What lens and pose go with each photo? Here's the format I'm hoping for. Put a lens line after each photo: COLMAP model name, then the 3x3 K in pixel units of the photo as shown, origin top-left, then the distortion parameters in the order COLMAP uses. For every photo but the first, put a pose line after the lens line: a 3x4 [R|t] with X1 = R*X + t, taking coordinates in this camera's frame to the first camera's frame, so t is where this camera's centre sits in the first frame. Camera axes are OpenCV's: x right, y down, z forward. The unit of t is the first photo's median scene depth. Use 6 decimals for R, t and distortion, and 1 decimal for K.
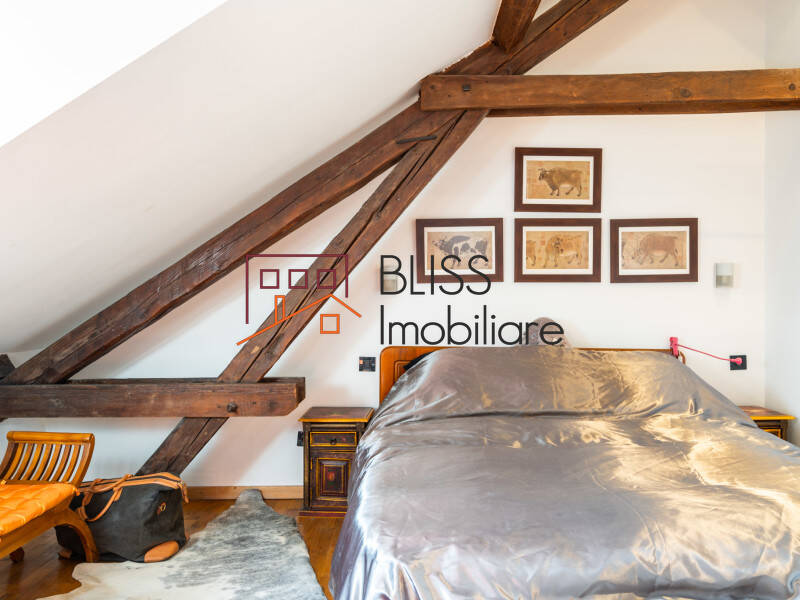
lens RADIAL K [[653.7, 0, 397.6], [0, 653.7, 296.8], [0, 0, 1]] dist [0.012496, 0.002300]
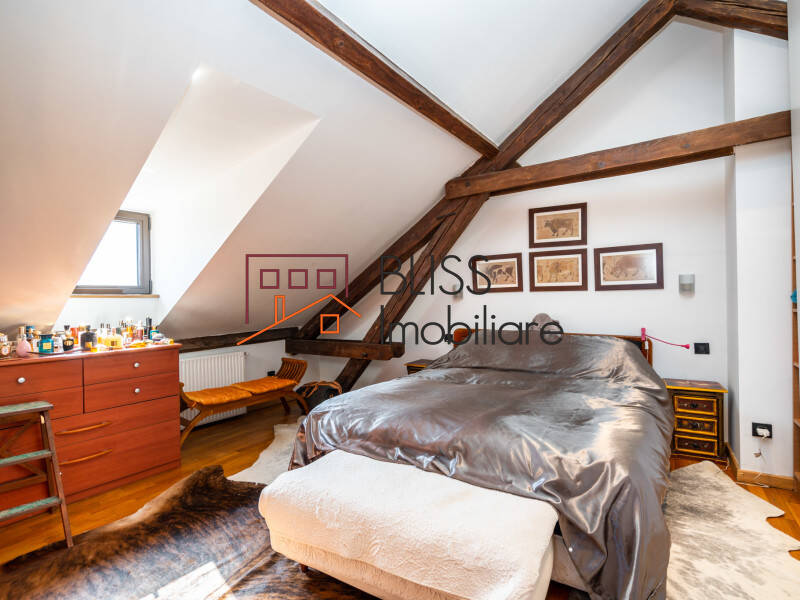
lens RADIAL K [[407.3, 0, 396.7], [0, 407.3, 297.6], [0, 0, 1]] dist [-0.003209, -0.000410]
pose [[0.839381, -0.011887, -0.543414, 0.500290], [0.007132, 0.999916, -0.010858, 0.001526], [0.543497, 0.005238, 0.839395, -0.034585]]
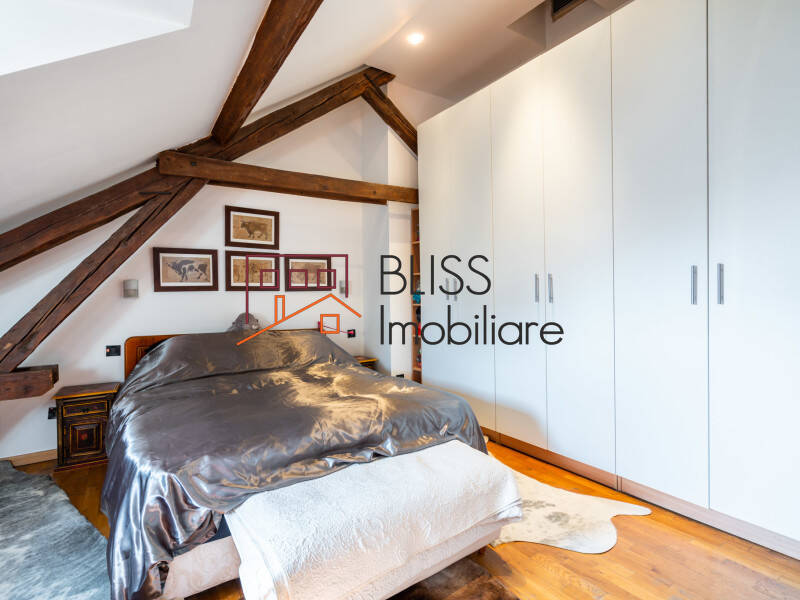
lens RADIAL K [[407.3, 0, 394.1], [0, 407.3, 298.8], [0, 0, 1]] dist [-0.003209, -0.000410]
pose [[0.825196, -0.011605, 0.564728, -0.044486], [0.013006, 0.999914, 0.001545, 0.000331], [-0.564697, 0.006070, 0.825276, -0.040412]]
